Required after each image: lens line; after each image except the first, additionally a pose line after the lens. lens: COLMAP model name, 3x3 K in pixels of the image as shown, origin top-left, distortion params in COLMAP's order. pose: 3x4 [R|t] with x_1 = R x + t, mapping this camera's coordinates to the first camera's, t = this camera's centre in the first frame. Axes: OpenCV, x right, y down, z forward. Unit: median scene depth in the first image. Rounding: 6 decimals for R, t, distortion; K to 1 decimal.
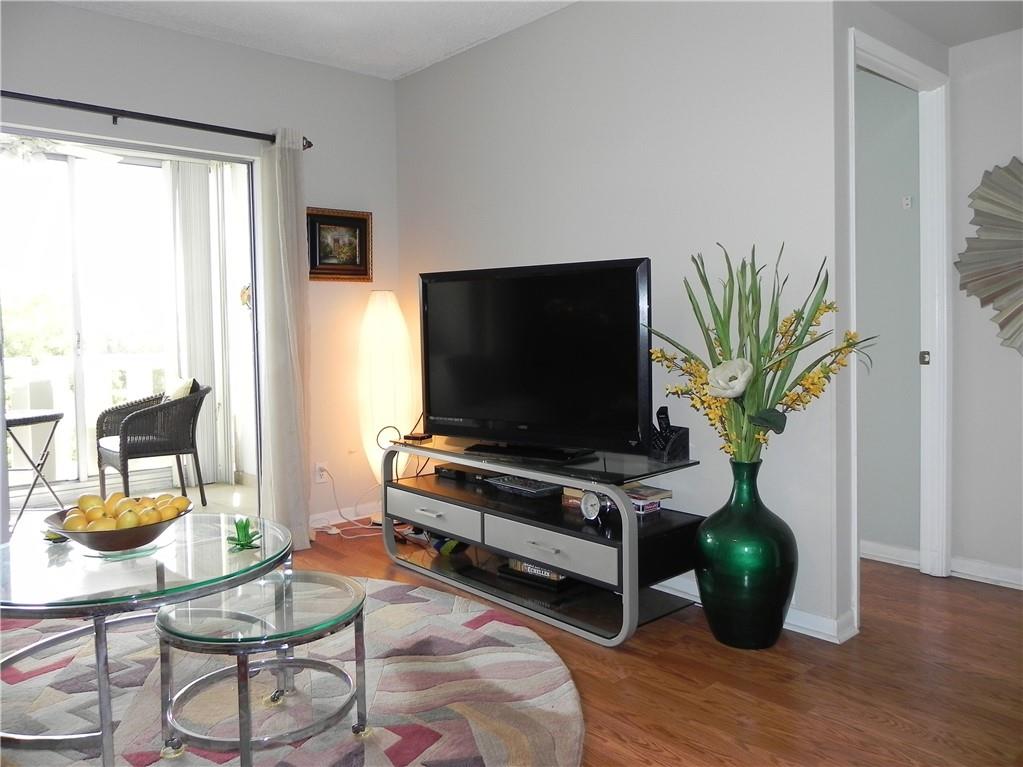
lens RADIAL K [[775.7, 0, 512.3], [0, 775.7, 367.5], [0, 0, 1]] dist [-0.006963, -0.002742]
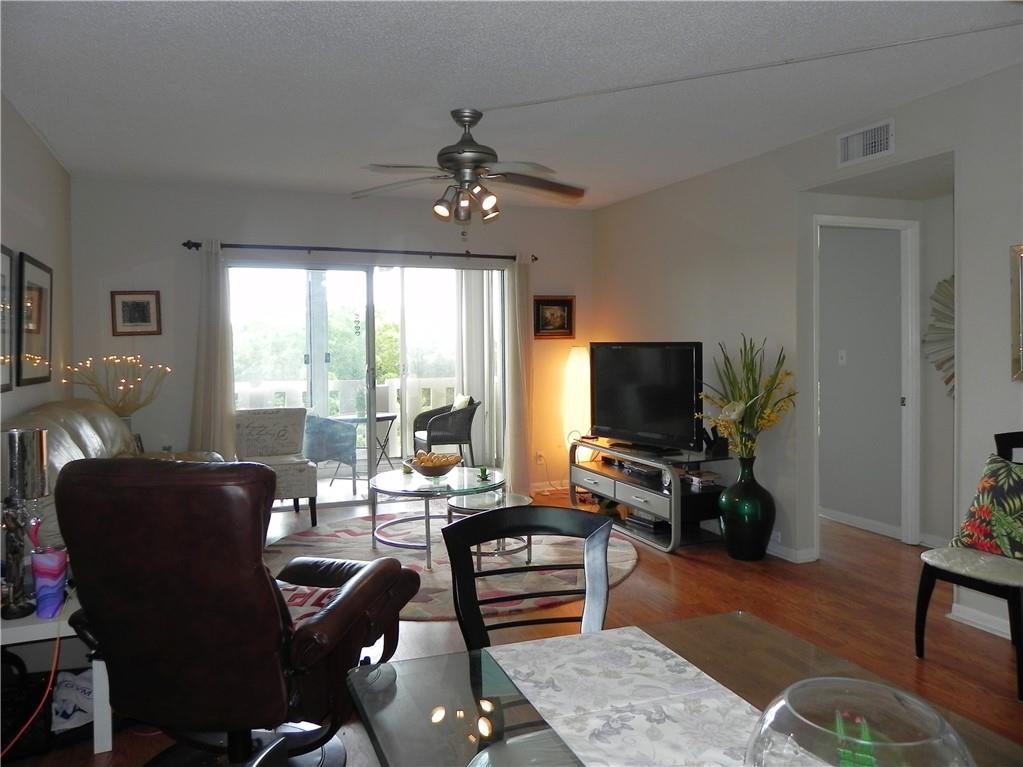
lens RADIAL K [[775.4, 0, 515.4], [0, 775.4, 377.6], [0, 0, 1]] dist [-0.034287, -0.001351]
pose [[0.940971, 0.020127, -0.337888, 0.290404], [-0.020410, 0.999788, 0.002716, -0.041870], [0.337871, 0.004340, 0.941182, -0.635458]]
